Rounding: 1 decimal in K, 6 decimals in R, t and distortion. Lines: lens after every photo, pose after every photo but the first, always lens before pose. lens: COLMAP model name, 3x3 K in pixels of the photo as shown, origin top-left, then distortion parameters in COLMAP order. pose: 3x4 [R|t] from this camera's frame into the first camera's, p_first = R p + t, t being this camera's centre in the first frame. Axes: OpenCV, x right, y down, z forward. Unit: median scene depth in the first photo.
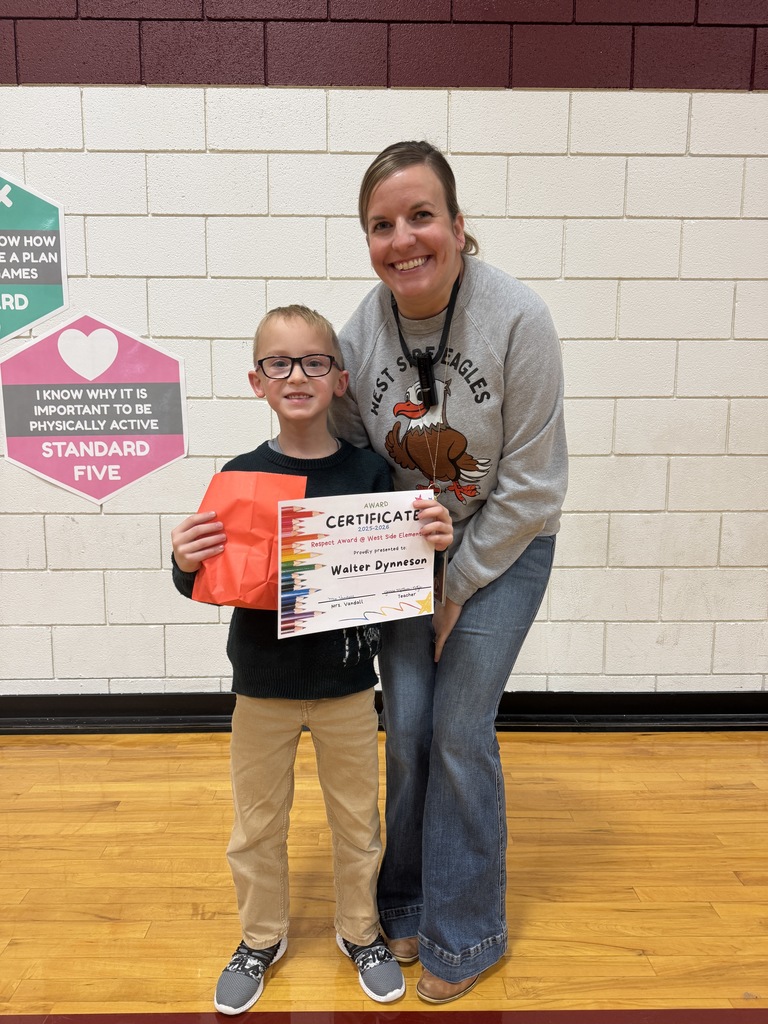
lens RADIAL K [[720.0, 0, 386.7], [0, 720.0, 516.5], [0, 0, 1]] dist [0.034824, -0.032311]
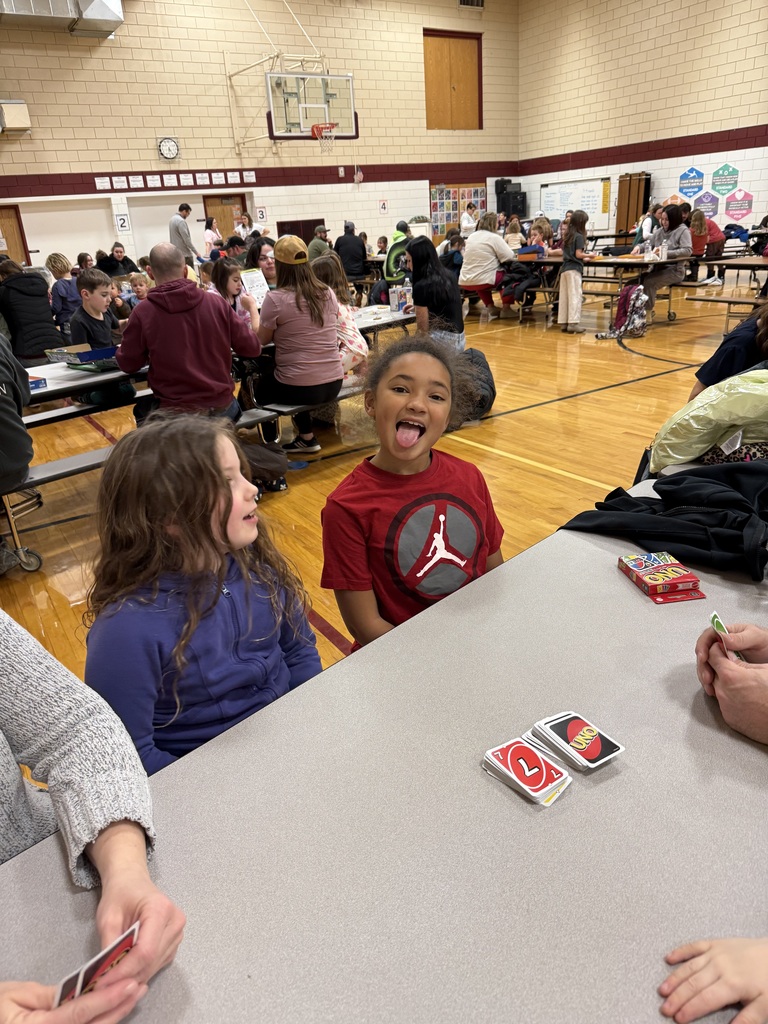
lens RADIAL K [[733.3, 0, 379.7], [0, 733.3, 513.6], [0, 0, 1]] dist [0.014414, -0.035835]
pose [[0.522036, 0.283866, -0.804300, 3.694895], [-0.040950, 0.950246, 0.308797, 0.533192], [0.851940, -0.128266, 0.507687, -5.004781]]
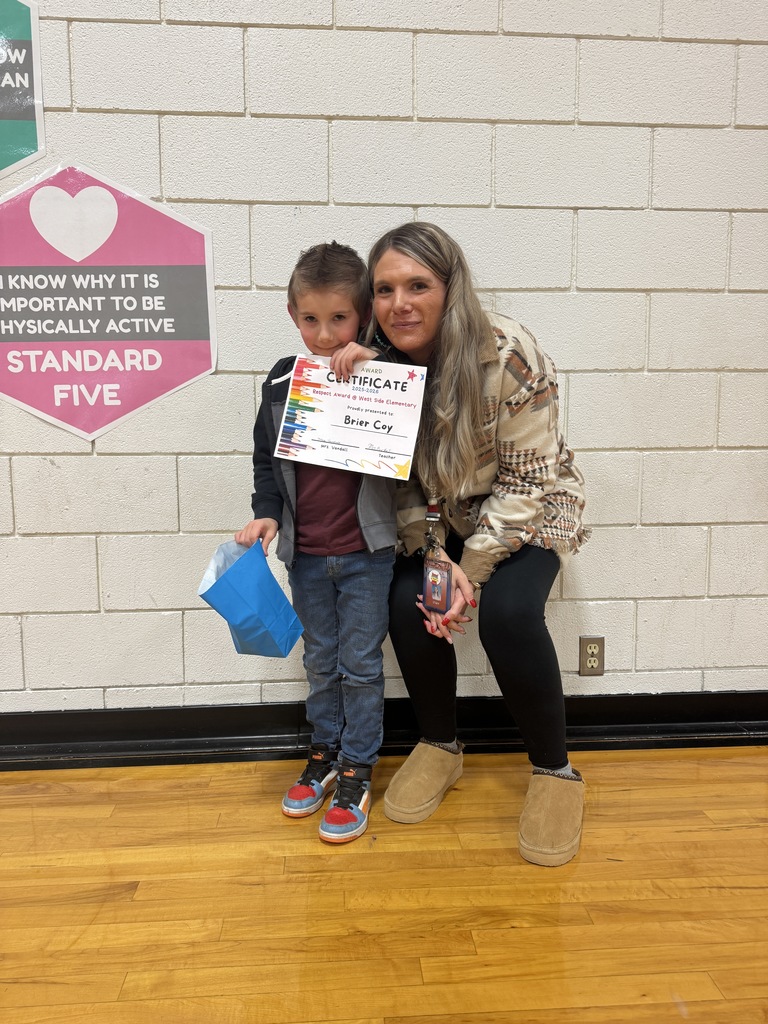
lens RADIAL K [[720.0, 0, 391.3], [0, 720.0, 502.7], [0, 0, 1]] dist [0.034824, -0.032311]
pose [[0.998449, -0.011021, 0.054577, -0.148198], [0.011695, 0.999859, -0.012051, 0.057638], [-0.054437, 0.012671, 0.998437, 0.289293]]
